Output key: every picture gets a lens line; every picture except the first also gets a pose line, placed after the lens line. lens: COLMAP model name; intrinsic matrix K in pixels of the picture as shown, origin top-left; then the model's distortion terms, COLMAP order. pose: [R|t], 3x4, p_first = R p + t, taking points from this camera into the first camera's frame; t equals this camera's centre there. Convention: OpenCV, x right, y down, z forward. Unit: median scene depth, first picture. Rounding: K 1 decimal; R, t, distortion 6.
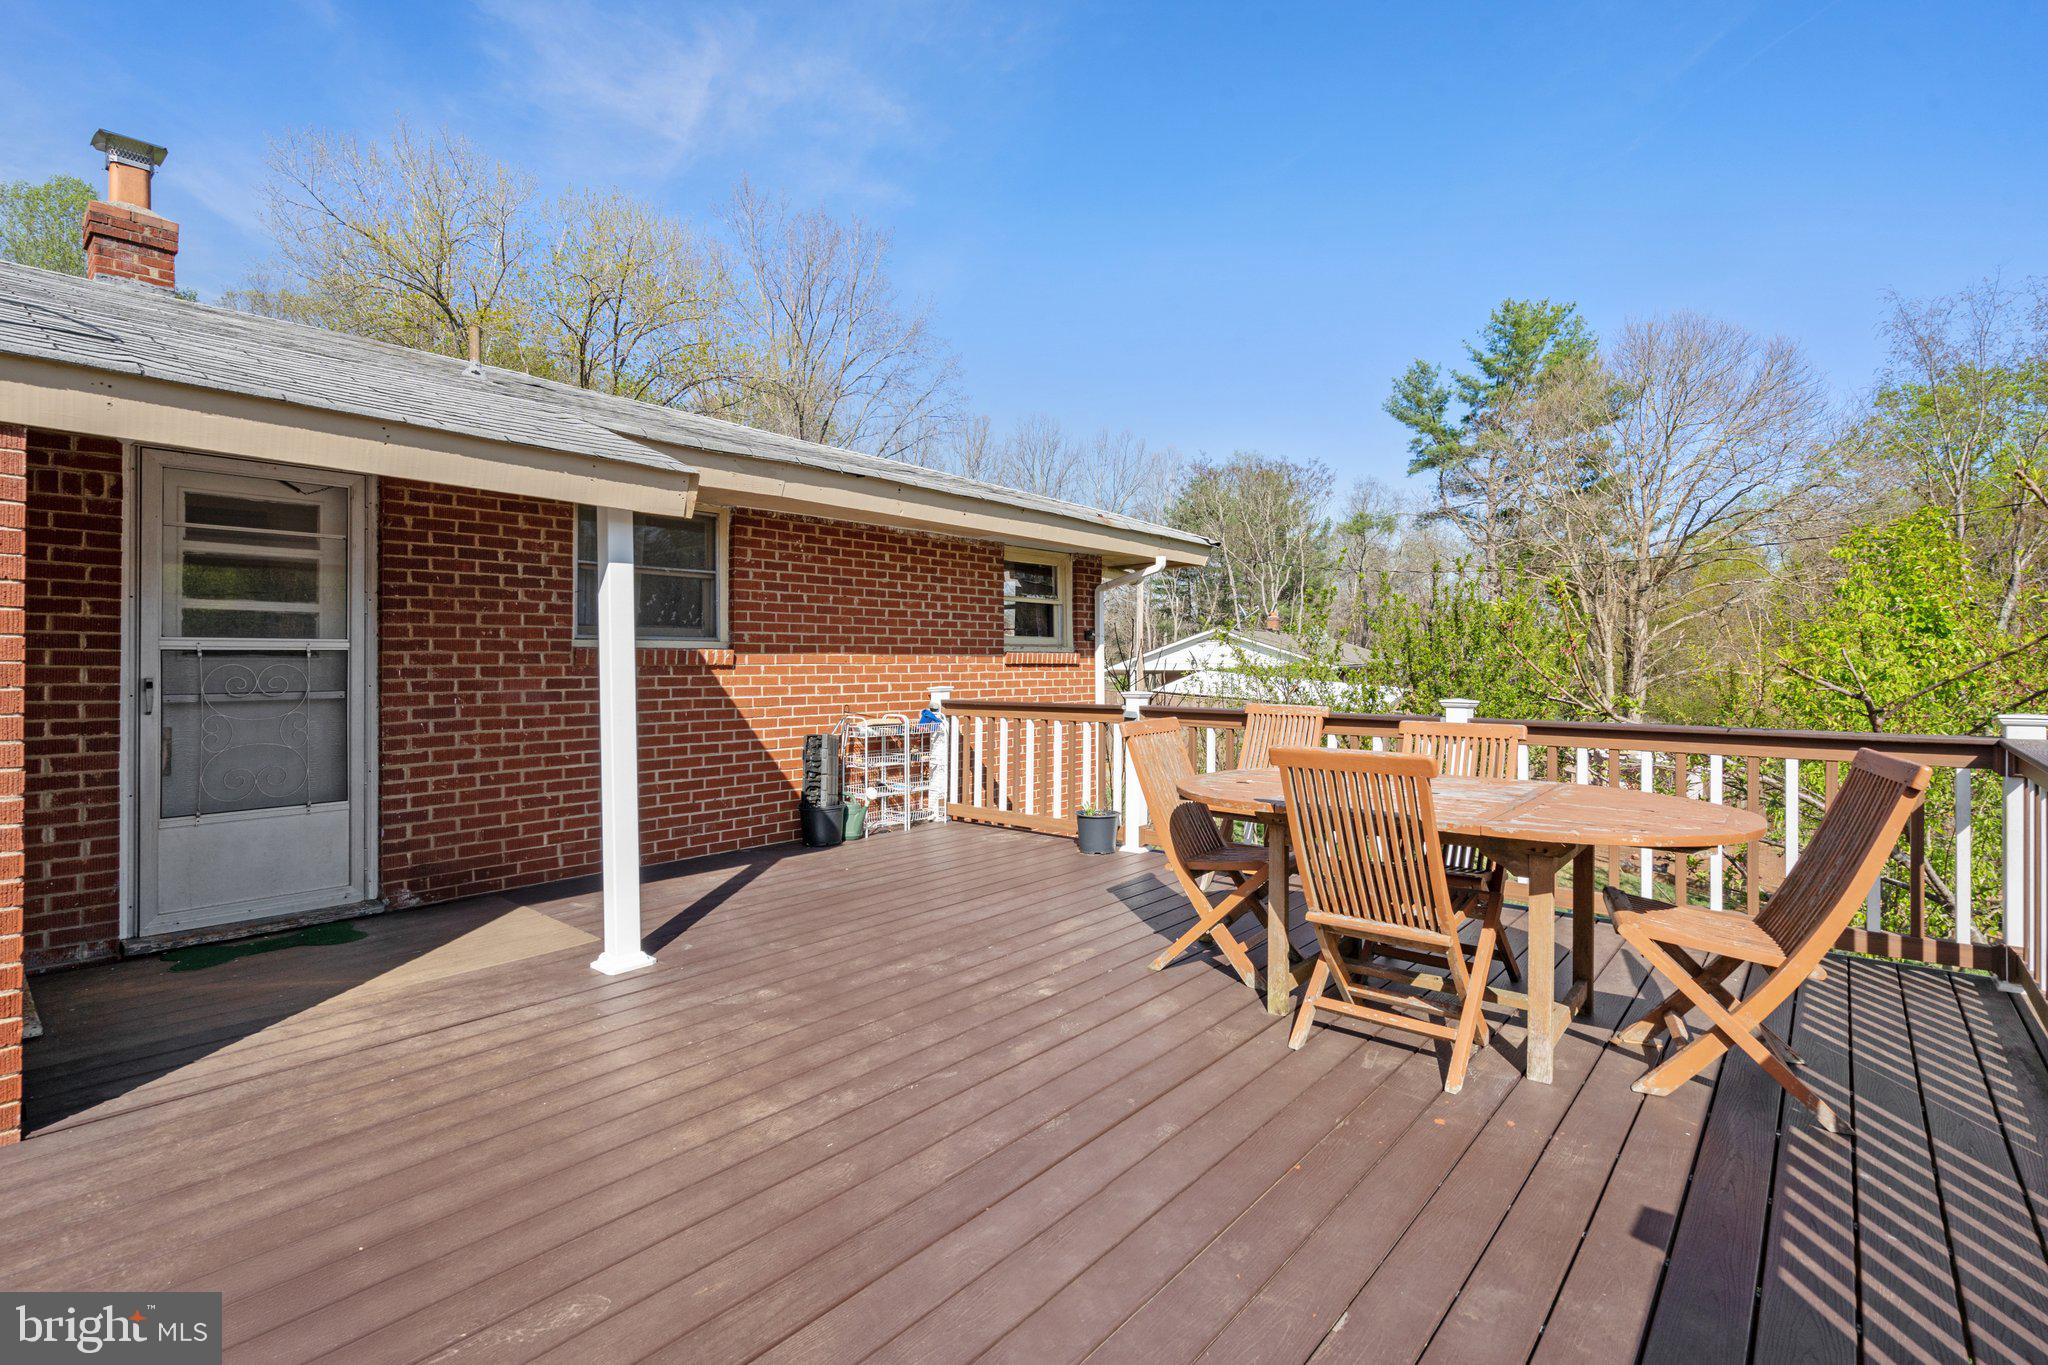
lens RADIAL K [[938.9, 0, 1020.4], [0, 938.9, 673.1], [0, 0, 1]] dist [-0.002025, 0.002038]
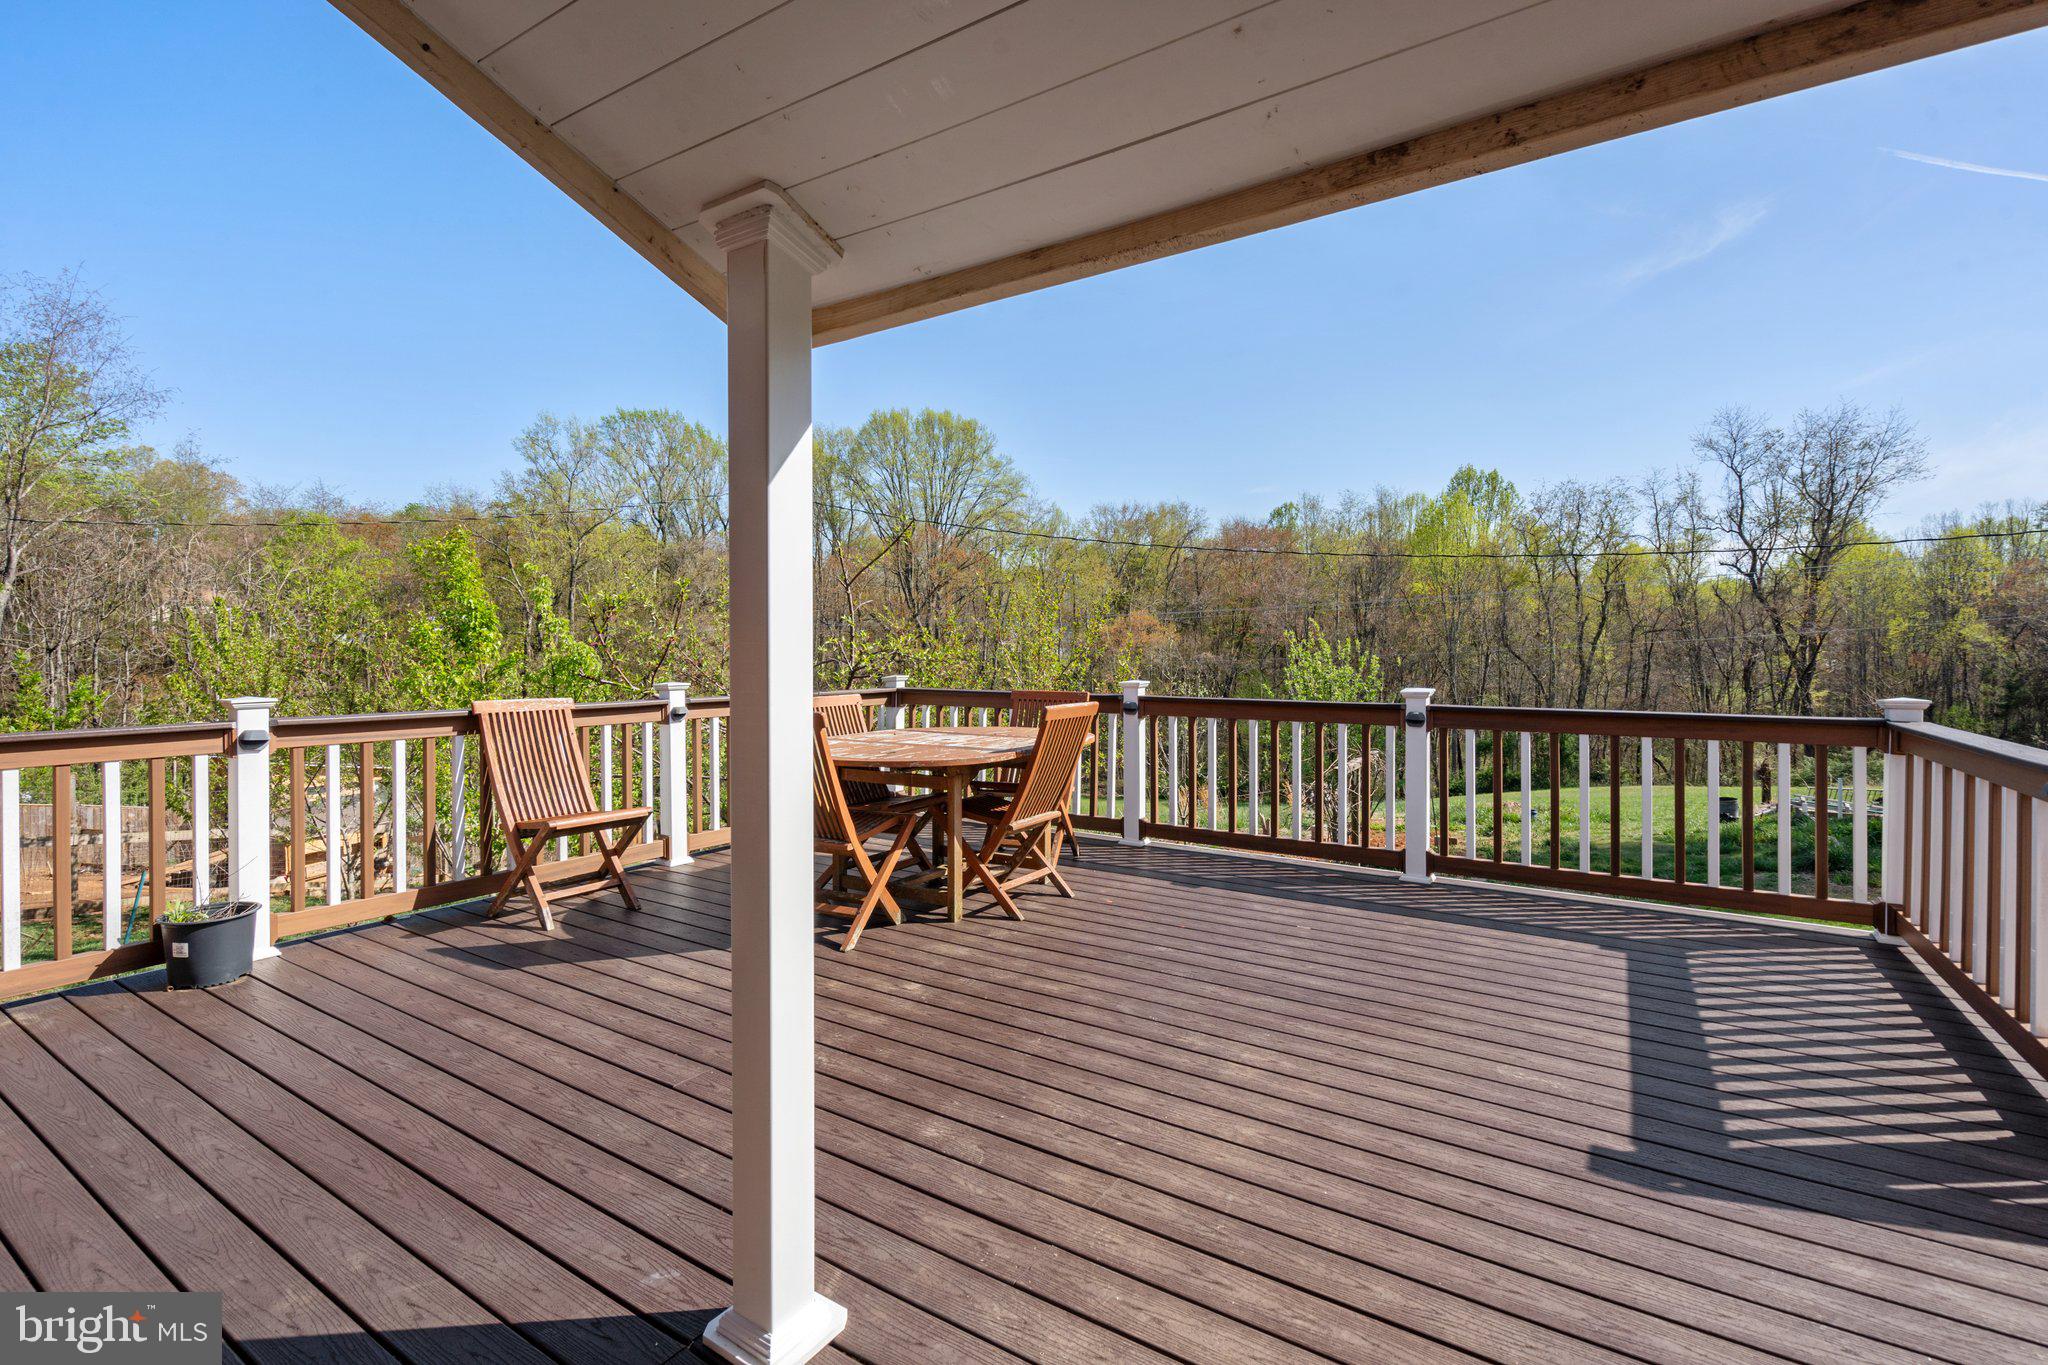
lens RADIAL K [[938.9, 0, 1016.1], [0, 938.9, 670.0], [0, 0, 1]] dist [-0.002025, 0.002038]
pose [[-0.139372, -0.013984, 0.990141, -0.996219], [0.003095, 0.999889, 0.014557, -0.002761], [-0.990235, 0.005093, -0.139314, 1.080948]]
